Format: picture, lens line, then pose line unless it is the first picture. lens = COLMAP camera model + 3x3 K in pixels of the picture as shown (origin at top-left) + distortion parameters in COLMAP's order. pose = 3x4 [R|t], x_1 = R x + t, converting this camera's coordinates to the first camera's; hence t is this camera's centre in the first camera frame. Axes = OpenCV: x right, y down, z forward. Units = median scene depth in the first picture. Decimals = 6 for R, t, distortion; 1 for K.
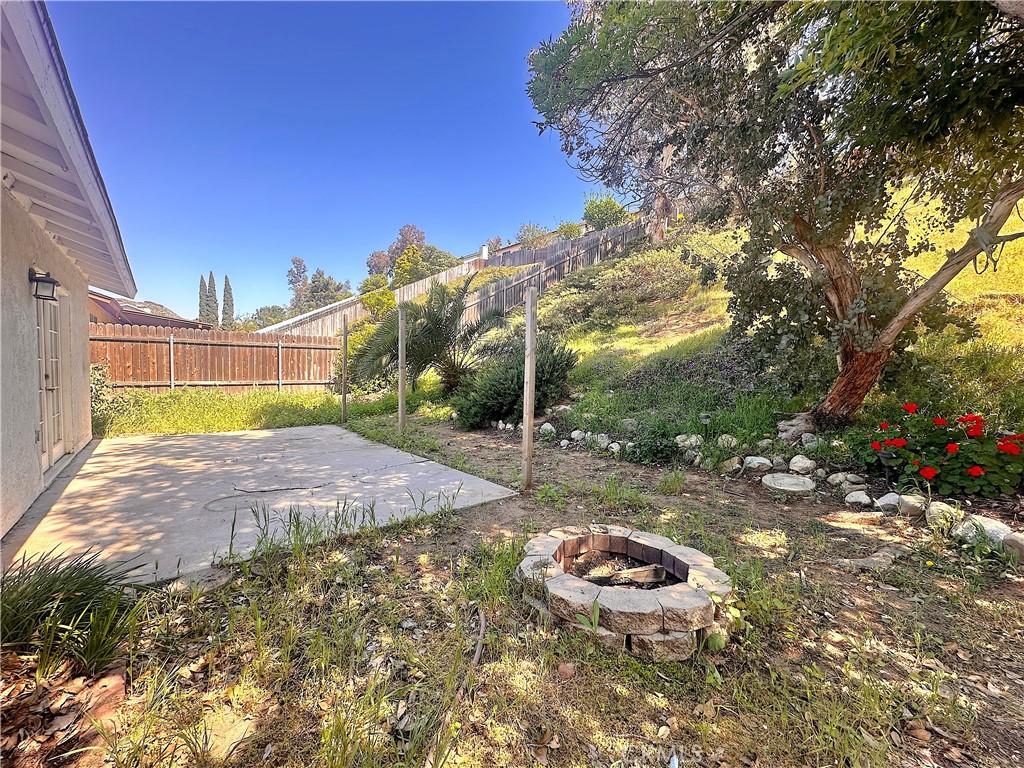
lens RADIAL K [[406.5, 0, 511.0], [0, 406.5, 381.5], [0, 0, 1]] dist [-0.004150, 0.000105]
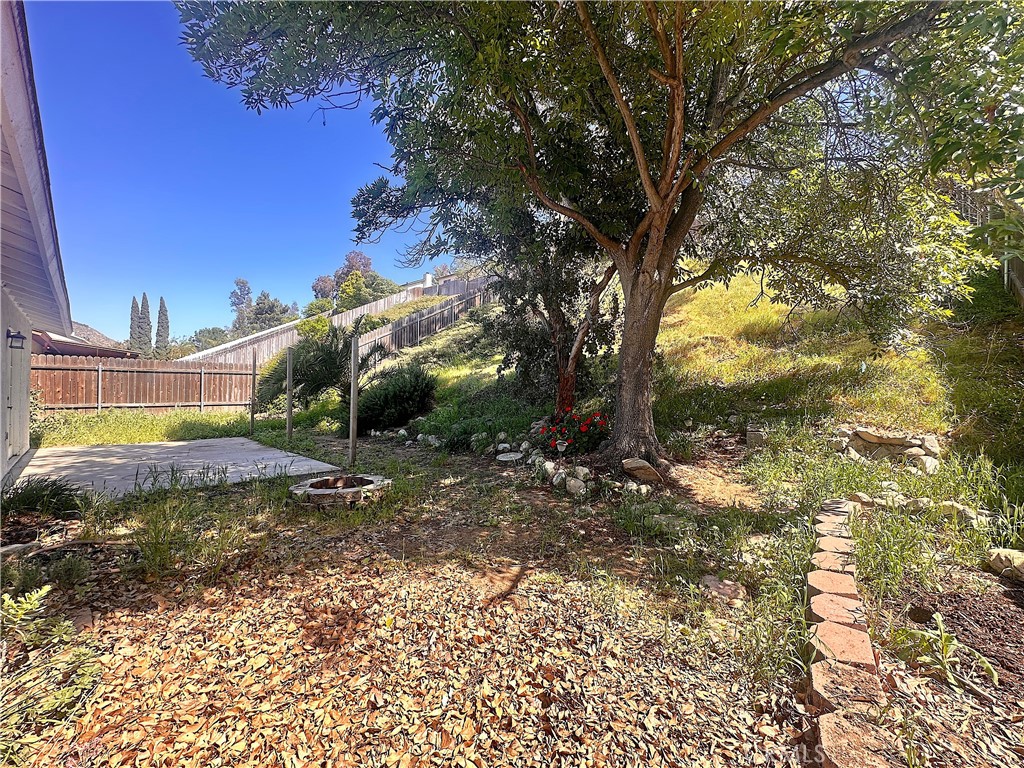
lens RADIAL K [[406.5, 0, 513.1], [0, 406.5, 382.6], [0, 0, 1]] dist [-0.004150, 0.000105]
pose [[0.994542, -0.008335, 0.104004, 0.190296], [0.013464, 0.998722, -0.048718, 0.010161], [-0.103465, 0.049853, 0.993383, -0.237179]]
